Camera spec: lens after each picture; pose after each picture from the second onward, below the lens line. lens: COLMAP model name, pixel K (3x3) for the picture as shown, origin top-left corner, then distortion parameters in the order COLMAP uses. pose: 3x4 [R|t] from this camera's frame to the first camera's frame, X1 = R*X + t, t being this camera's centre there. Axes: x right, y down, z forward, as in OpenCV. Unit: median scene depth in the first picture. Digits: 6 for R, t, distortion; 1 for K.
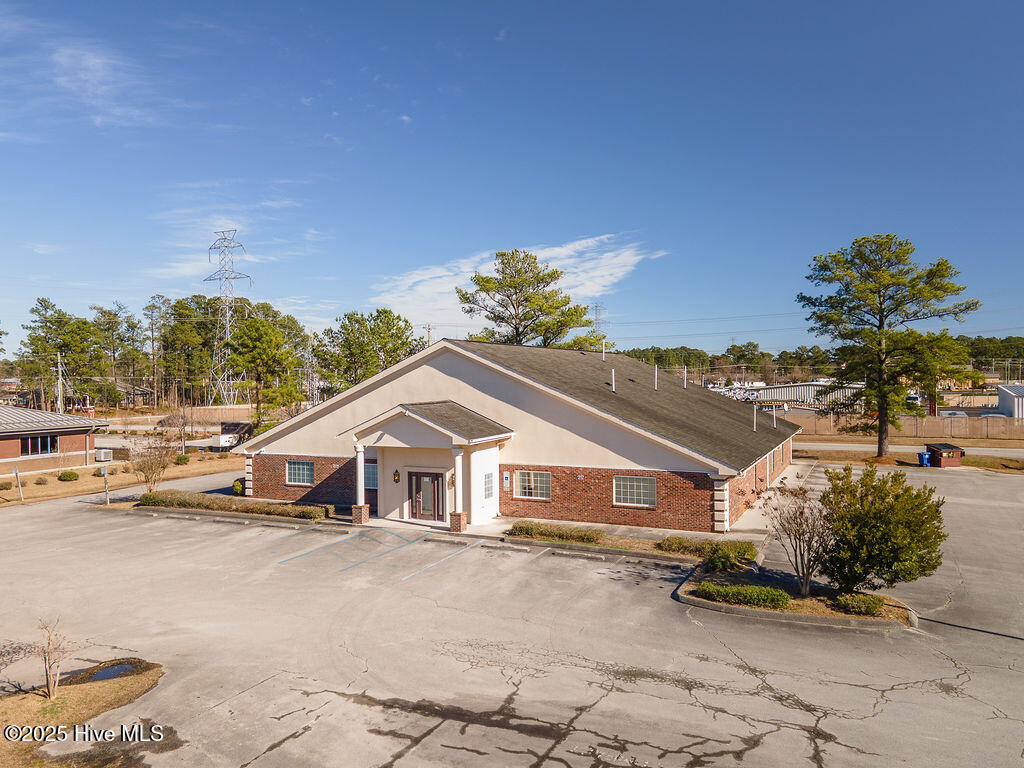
lens RADIAL K [[748.7, 0, 512.0], [0, 748.7, 384.0], [0, 0, 1]] dist [0.044877, 0.004570]
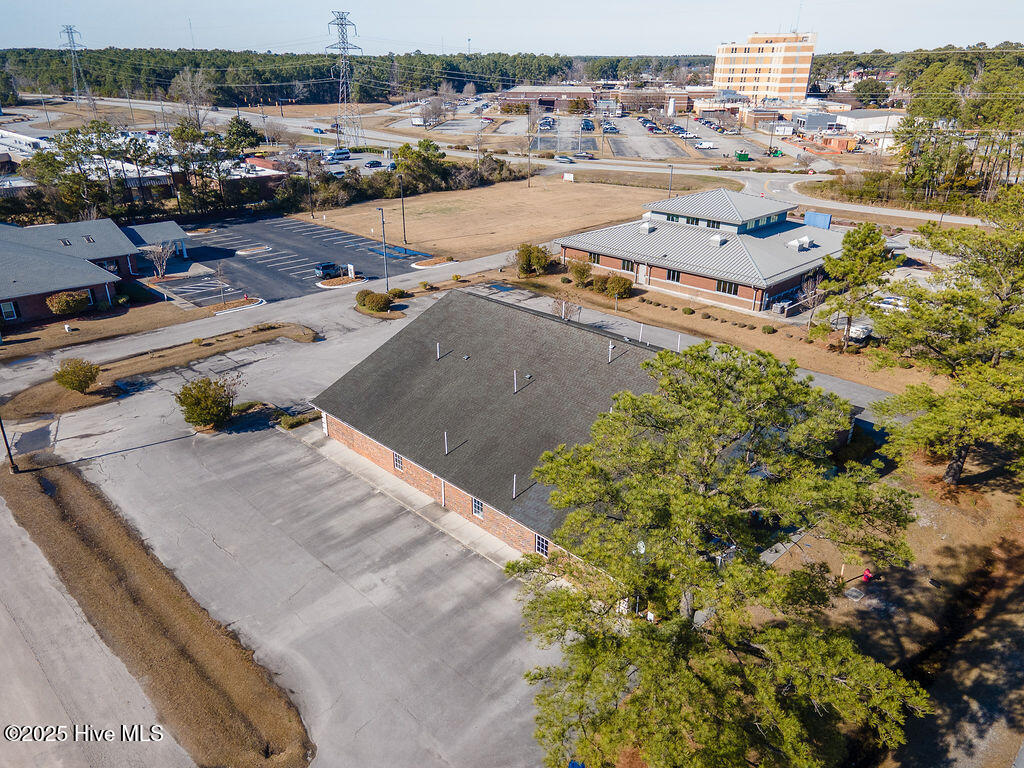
lens RADIAL K [[748.7, 0, 512.0], [0, 748.7, 384.0], [0, 0, 1]] dist [0.044877, 0.004570]
pose [[-0.337627, 0.376384, -0.862753, 1.542232], [-0.011107, 0.914918, 0.403488, -0.598138], [0.941214, 0.145811, -0.304721, 1.848716]]
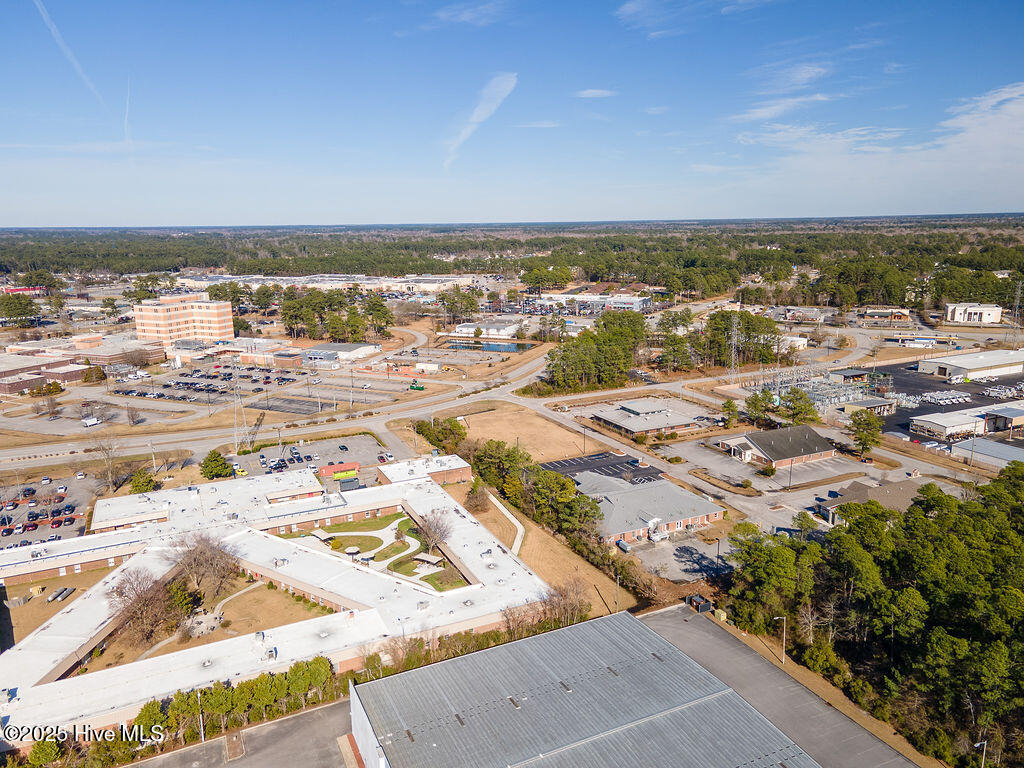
lens RADIAL K [[735.5, 0, 512.0], [0, 735.5, 384.0], [0, 0, 1]] dist [0.048083, -0.000983]
pose [[0.772575, 0.129507, -0.621575, 2.816332], [0.007430, 0.977065, 0.212810, -2.296668], [0.634880, -0.169030, 0.753894, -6.351739]]
